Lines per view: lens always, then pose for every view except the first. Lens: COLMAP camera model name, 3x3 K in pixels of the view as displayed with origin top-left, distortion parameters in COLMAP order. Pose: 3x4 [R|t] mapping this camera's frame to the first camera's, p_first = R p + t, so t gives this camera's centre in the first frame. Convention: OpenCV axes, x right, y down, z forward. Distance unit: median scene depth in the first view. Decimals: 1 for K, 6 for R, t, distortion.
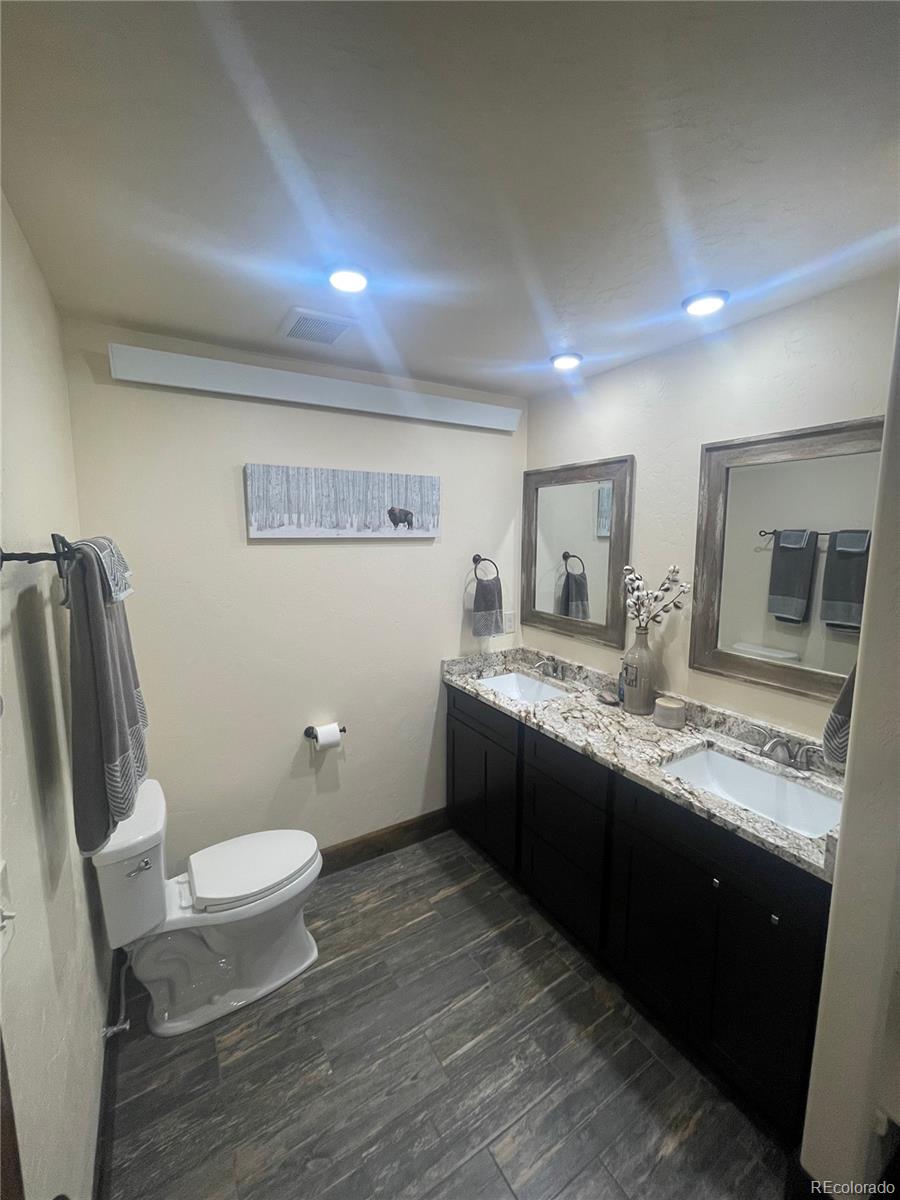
lens RADIAL K [[486.7, 0, 446.2], [0, 486.7, 597.3], [0, 0, 1]] dist [-0.000231, -0.000472]
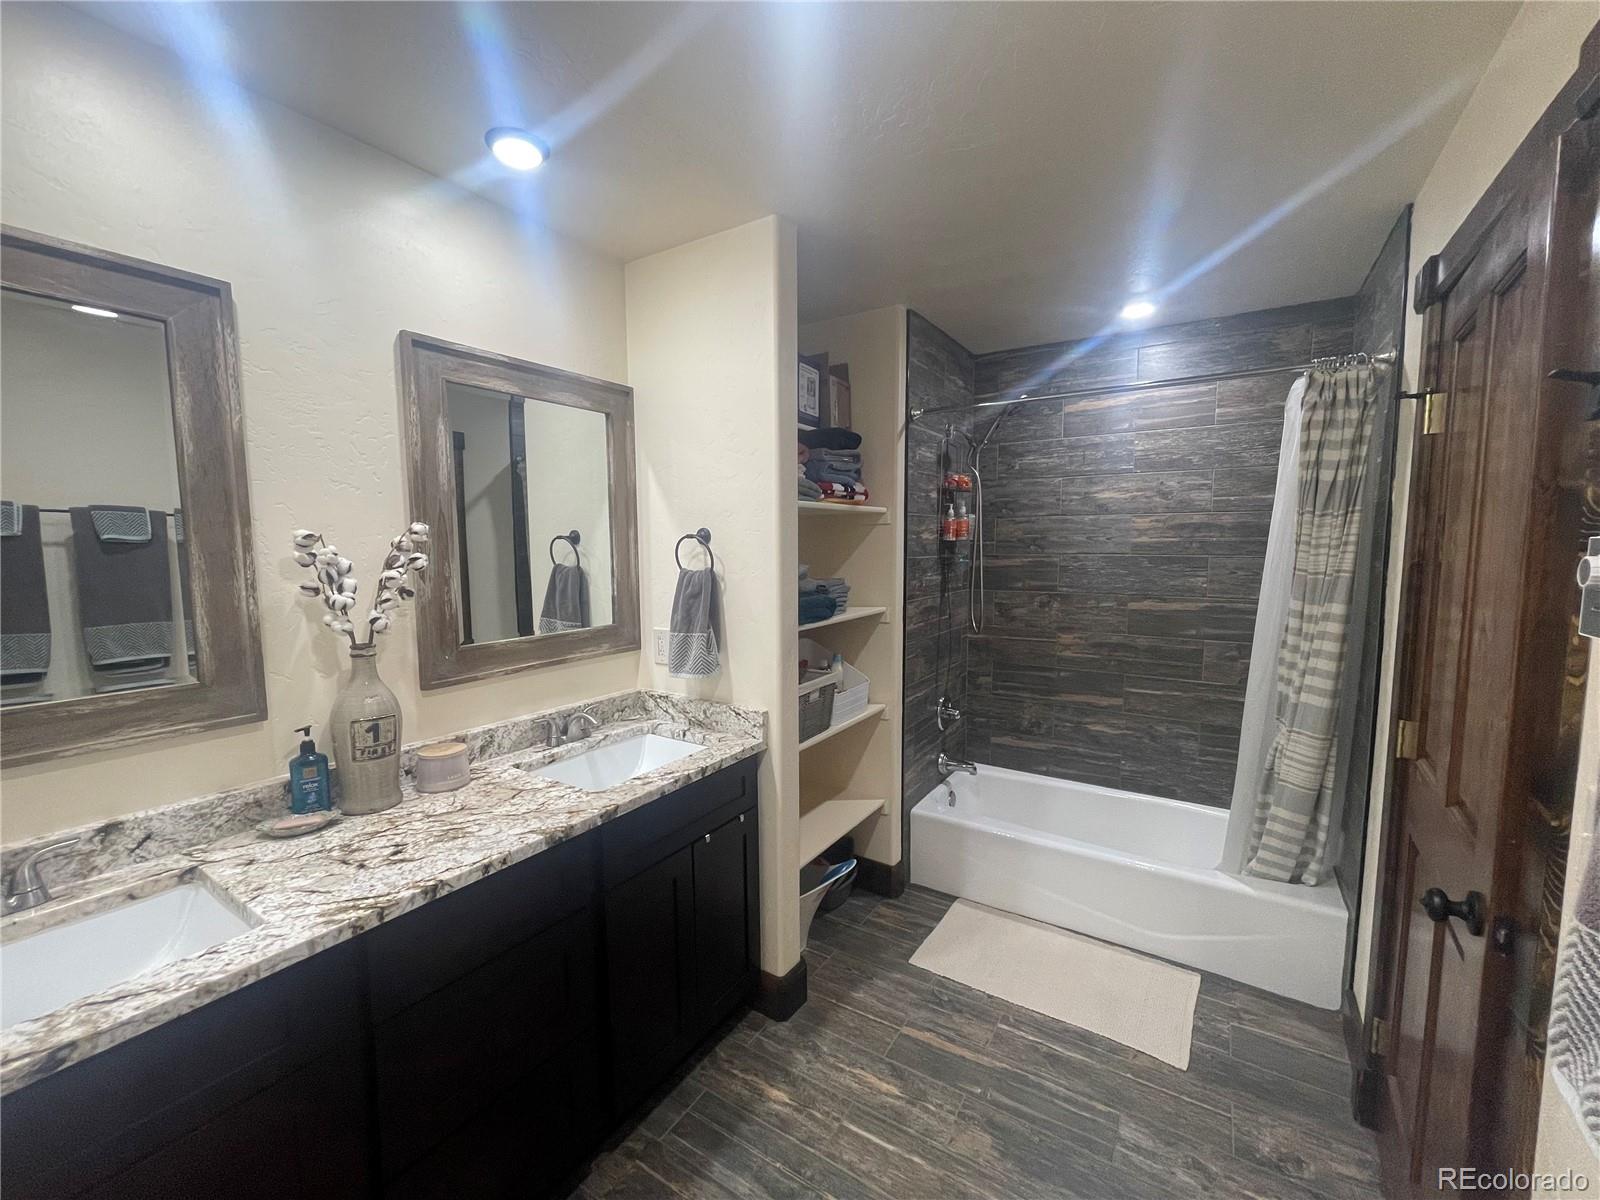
lens RADIAL K [[649.0, 0, 800.4], [0, 649.0, 603.6], [0, 0, 1]] dist [-0.000231, -0.000472]
pose [[-0.441310, -0.080978, 0.893693, -0.482275], [0.131042, 0.979428, 0.153456, -0.030769], [-0.887735, 0.184833, -0.421620, 0.976978]]
